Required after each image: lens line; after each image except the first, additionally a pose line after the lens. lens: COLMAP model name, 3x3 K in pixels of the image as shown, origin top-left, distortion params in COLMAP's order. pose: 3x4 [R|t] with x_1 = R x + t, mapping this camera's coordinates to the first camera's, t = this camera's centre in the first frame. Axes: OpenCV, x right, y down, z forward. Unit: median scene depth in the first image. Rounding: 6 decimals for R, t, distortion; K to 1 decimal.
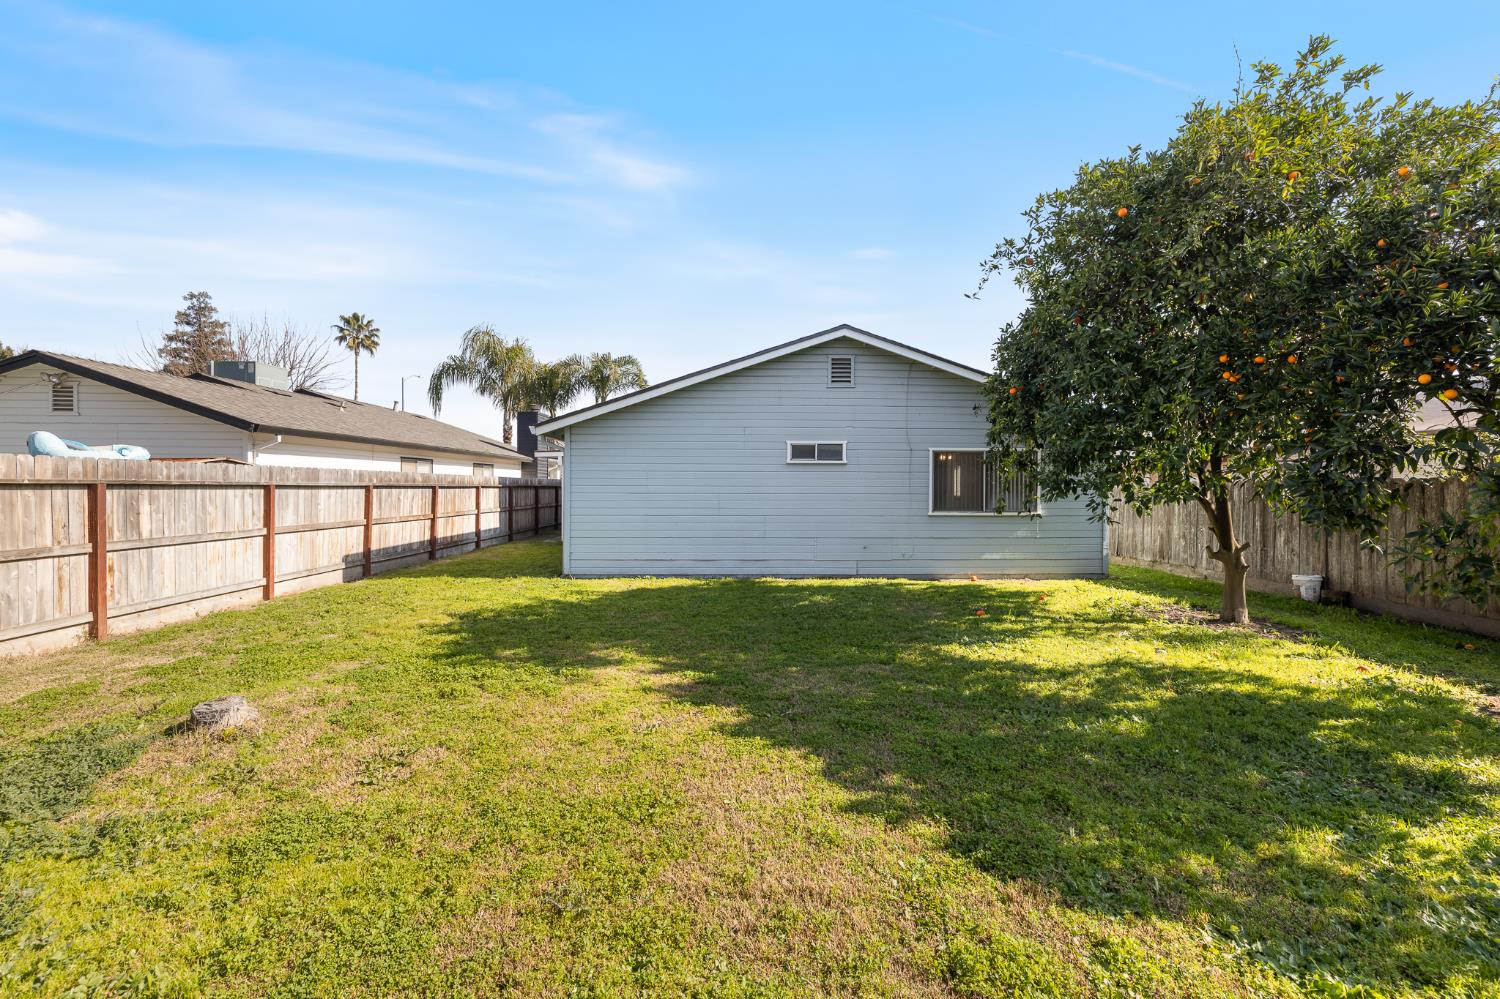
lens RADIAL K [[631.1, 0, 751.7], [0, 631.1, 493.4], [0, 0, 1]] dist [-0.001545, -0.000142]
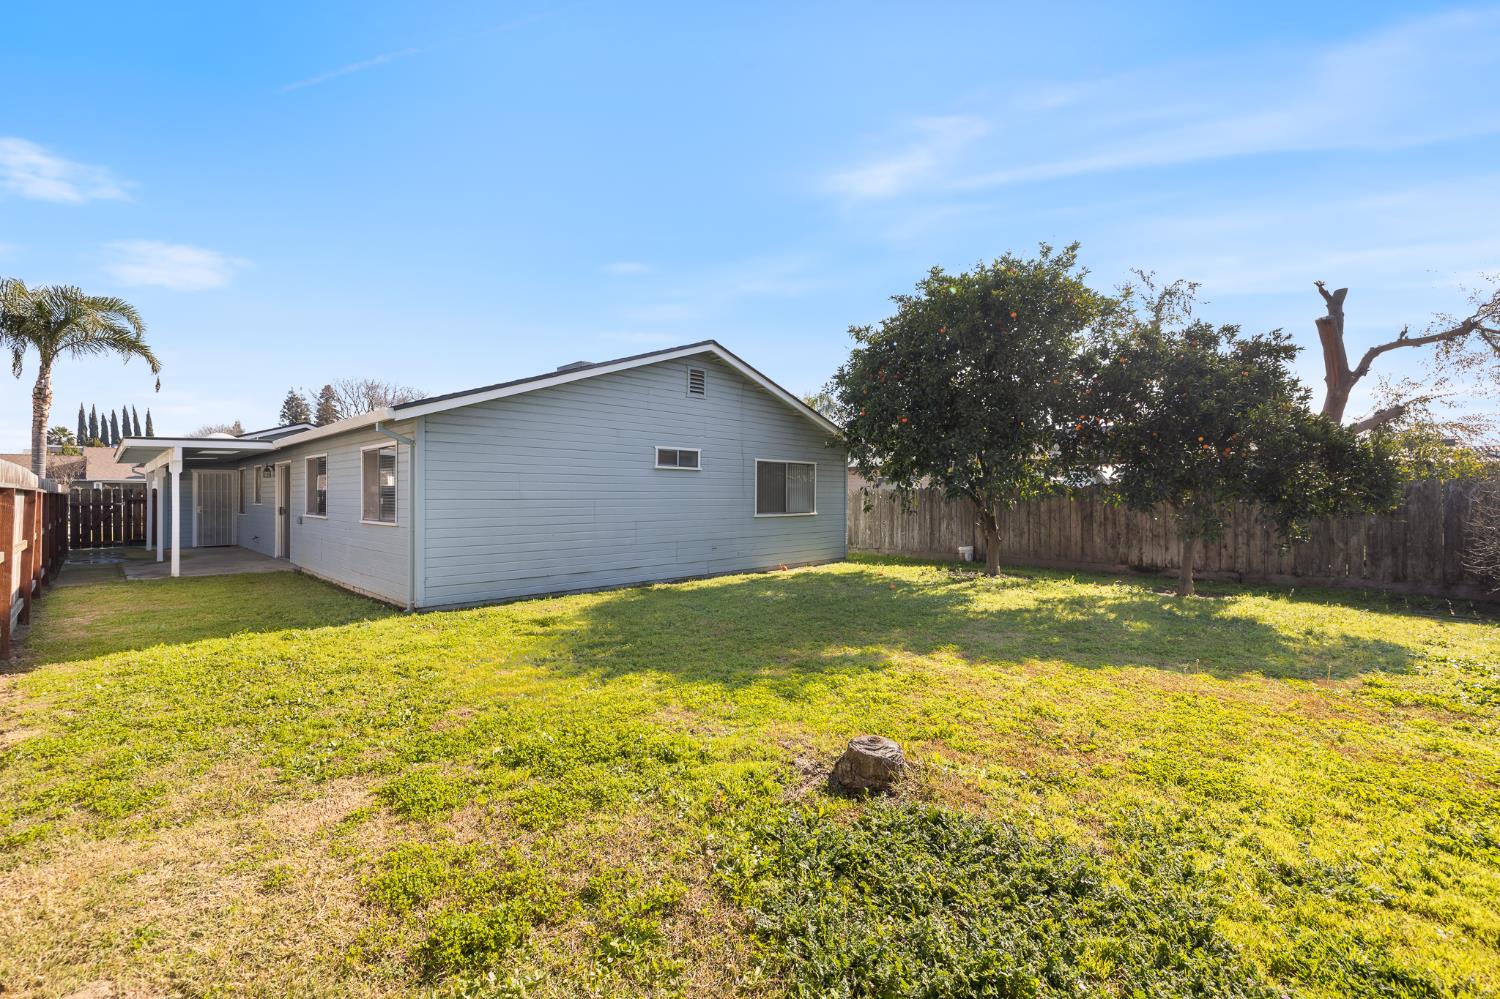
lens RADIAL K [[631.1, 0, 750.5], [0, 631.1, 495.6], [0, 0, 1]] dist [-0.001545, -0.000142]
pose [[0.721973, -0.002744, 0.691916, -0.524758], [0.008844, 0.999947, -0.005262, 0.001731], [-0.691865, 0.009918, 0.721959, 0.177537]]
